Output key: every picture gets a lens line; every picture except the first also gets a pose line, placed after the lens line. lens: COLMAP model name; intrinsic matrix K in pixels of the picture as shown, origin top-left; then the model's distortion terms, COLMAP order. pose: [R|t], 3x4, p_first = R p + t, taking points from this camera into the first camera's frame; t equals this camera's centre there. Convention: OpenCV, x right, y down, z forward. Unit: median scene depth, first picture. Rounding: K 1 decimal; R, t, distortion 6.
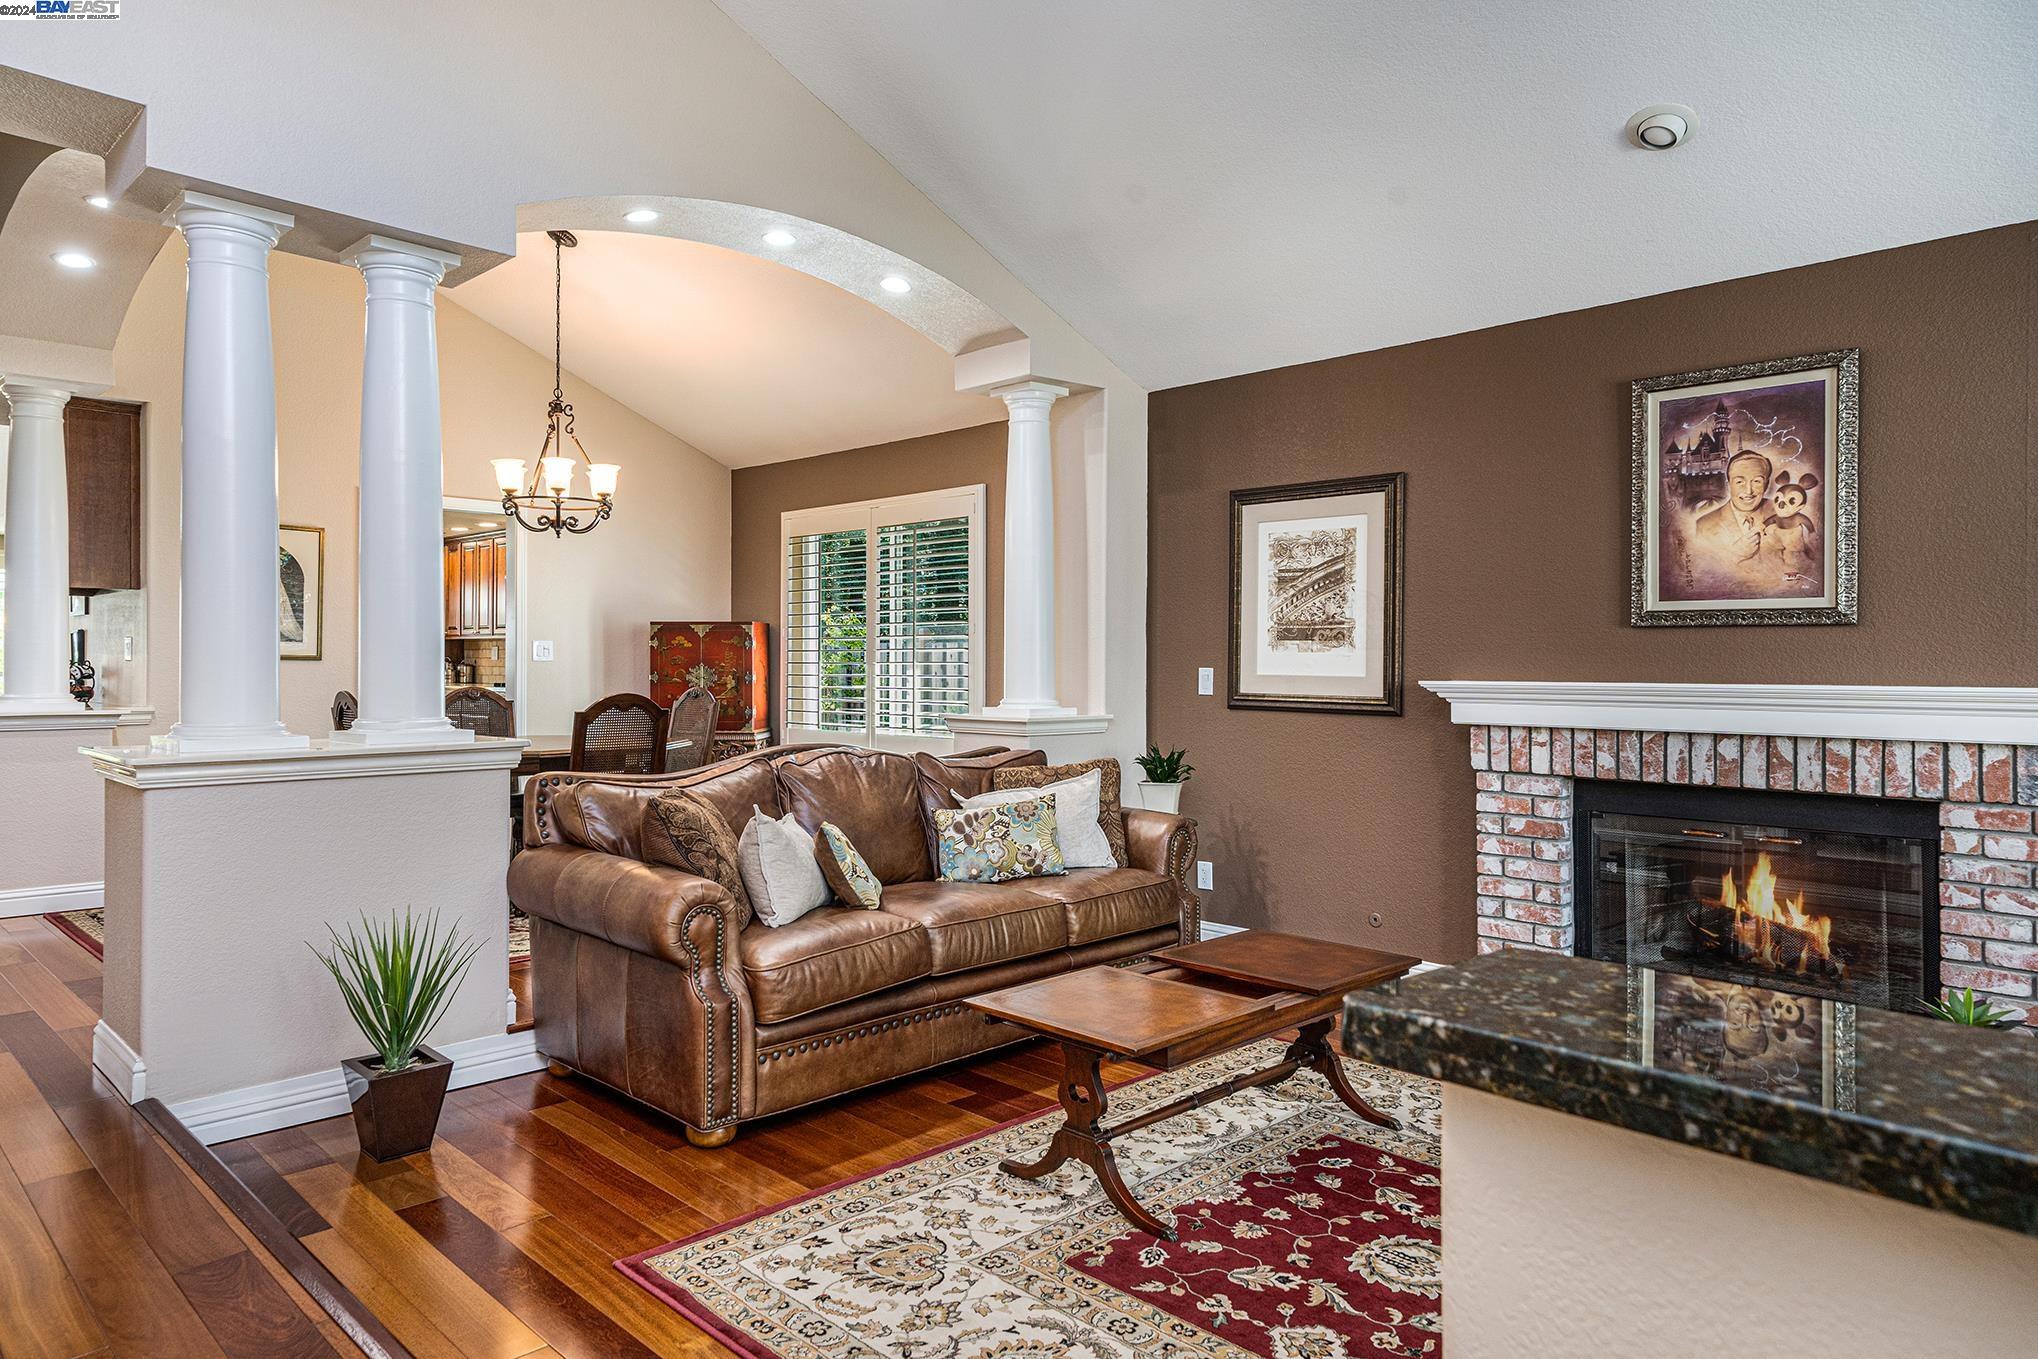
lens RADIAL K [[1256.7, 0, 1018.5], [0, 1256.7, 660.4], [0, 0, 1]] dist [0.029445, -0.000908]
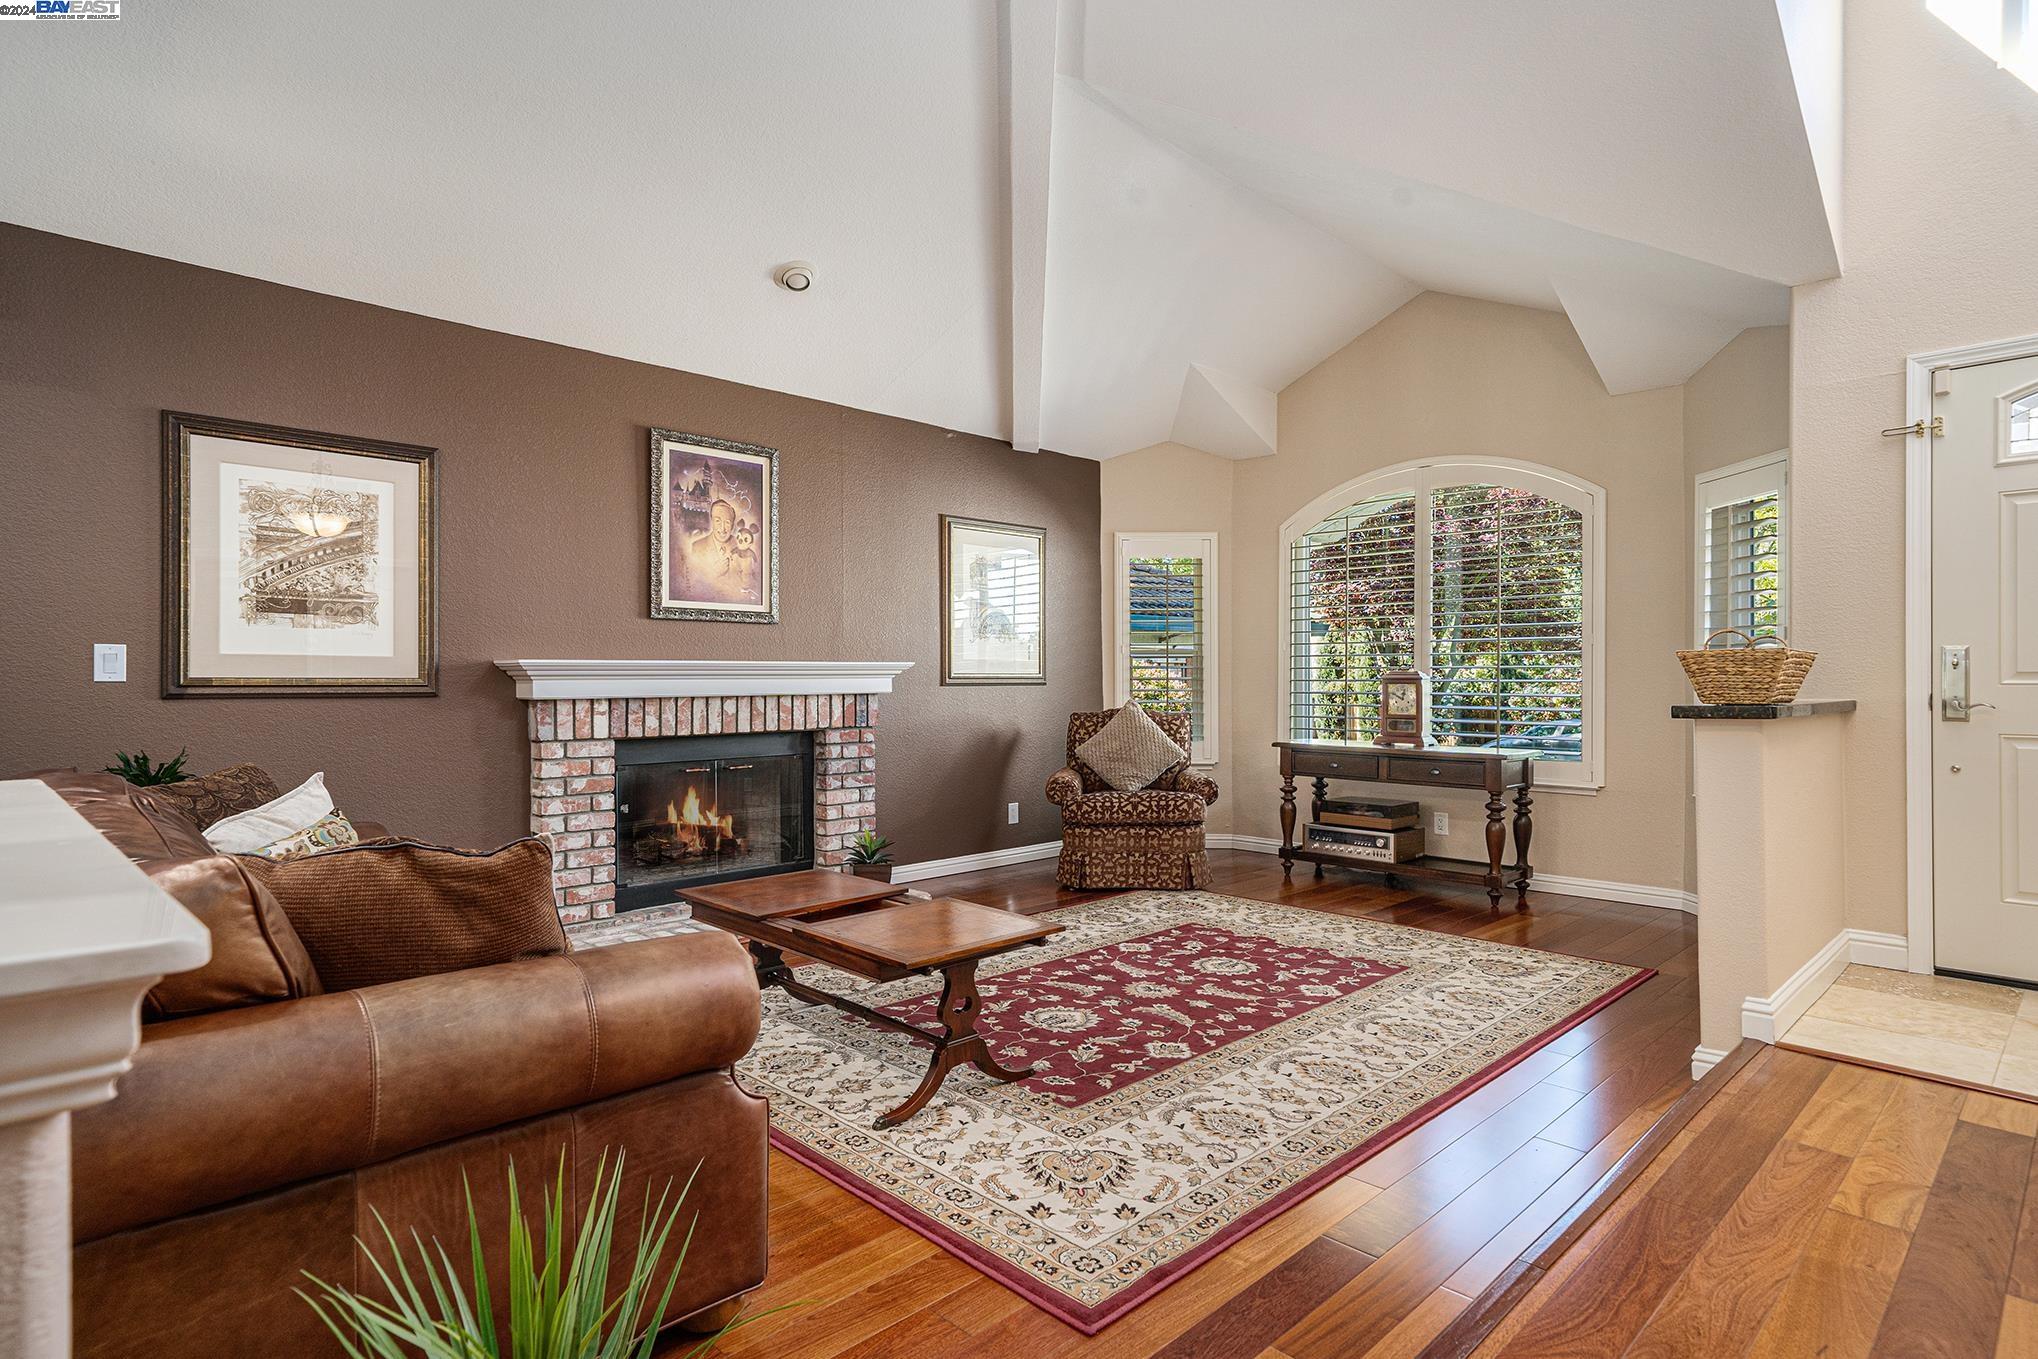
lens RADIAL K [[1058.8, 0, 1019.0], [0, 1058.8, 679.5], [0, 0, 1]] dist [0.012187, 0.000037]
pose [[0.017602, -0.008437, 0.999809, -0.617232], [-0.001162, 0.999964, 0.008459, 0.027638], [-0.999844, -0.001311, 0.017591, 0.634170]]
